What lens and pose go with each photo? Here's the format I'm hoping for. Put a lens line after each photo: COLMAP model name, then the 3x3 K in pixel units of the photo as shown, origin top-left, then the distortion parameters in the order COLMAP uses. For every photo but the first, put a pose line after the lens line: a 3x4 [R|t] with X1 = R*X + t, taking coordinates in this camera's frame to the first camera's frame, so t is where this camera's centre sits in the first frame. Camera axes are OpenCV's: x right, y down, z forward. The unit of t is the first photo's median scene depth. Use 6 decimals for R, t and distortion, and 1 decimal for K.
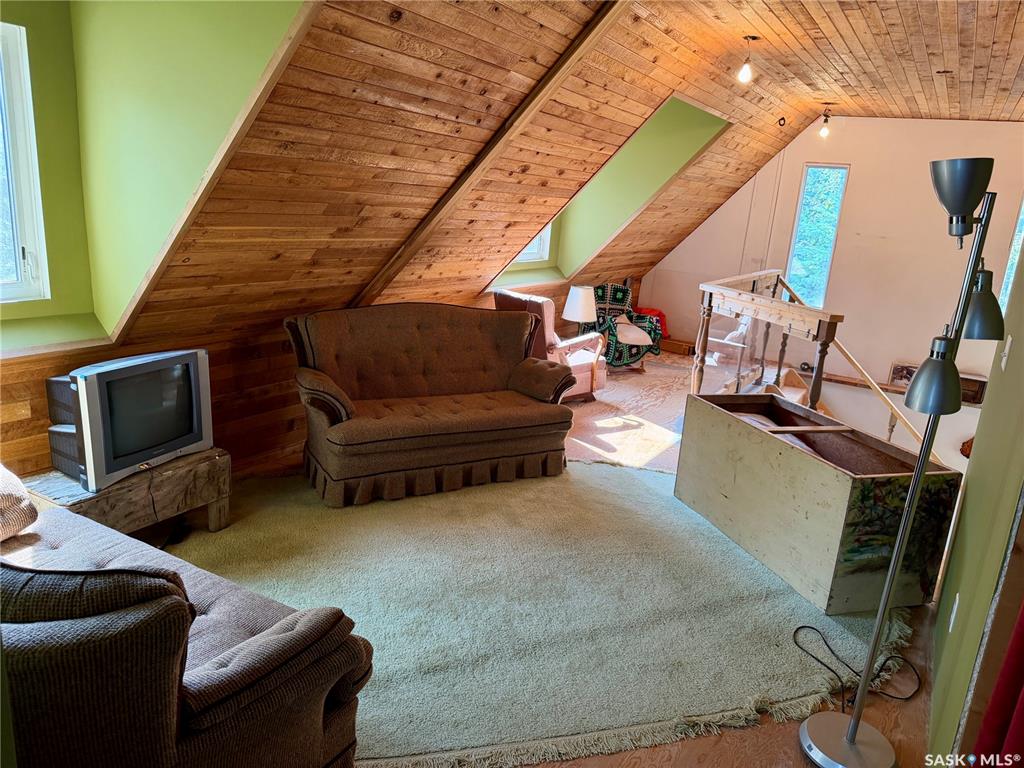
lens RADIAL K [[722.0, 0, 512.0], [0, 722.0, 384.0], [0, 0, 1]] dist [0.007438, -0.009328]
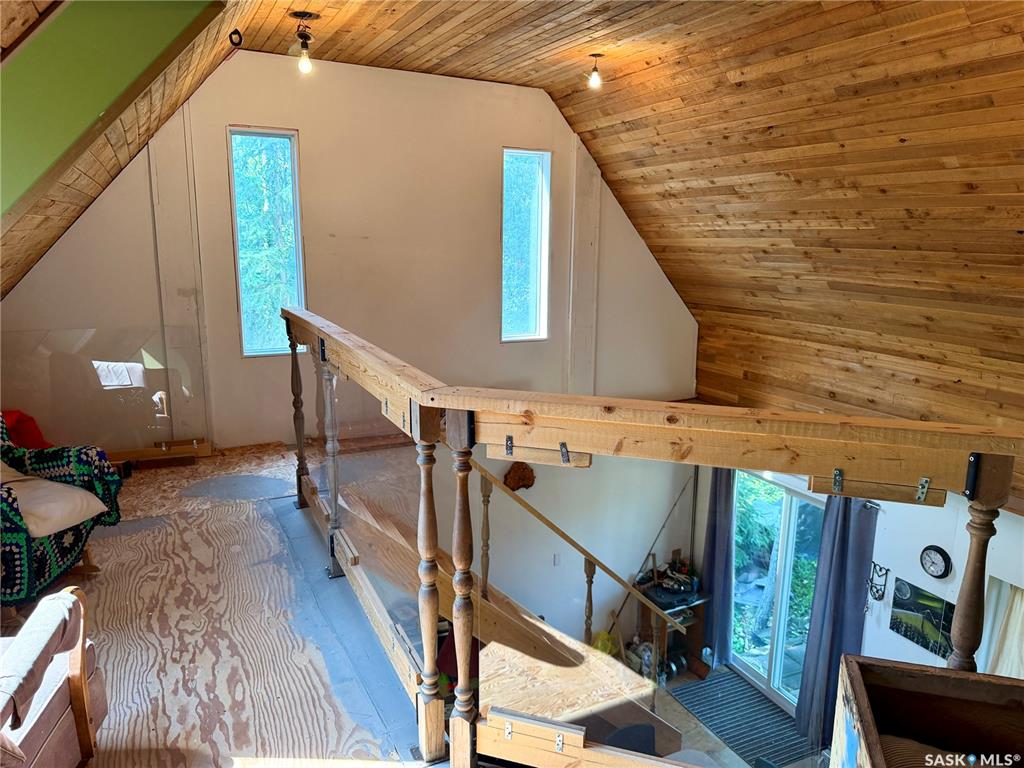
lens RADIAL K [[721.4, 0, 508.7], [0, 721.4, 381.6], [0, 0, 1]] dist [0.003403, -0.038033]
pose [[0.554658, -0.234154, 0.798452, -0.007106], [0.236329, 0.964402, 0.118650, -0.248273], [-0.797811, 0.122887, 0.590251, 1.052743]]
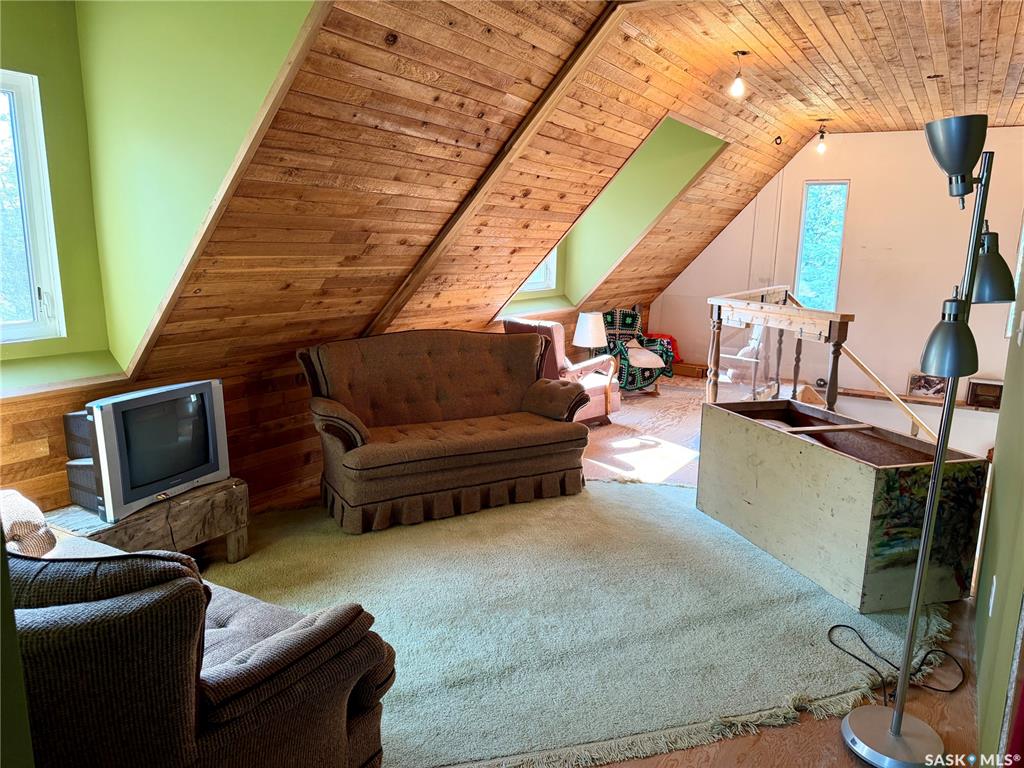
lens RADIAL K [[722.0, 0, 512.0], [0, 722.0, 384.0], [0, 0, 1]] dist [0.007438, -0.009328]
pose [[0.998287, -0.055315, -0.019040, 0.002414], [0.054060, 0.996667, -0.061089, 0.036750], [0.022355, 0.059955, 0.997951, 0.002405]]
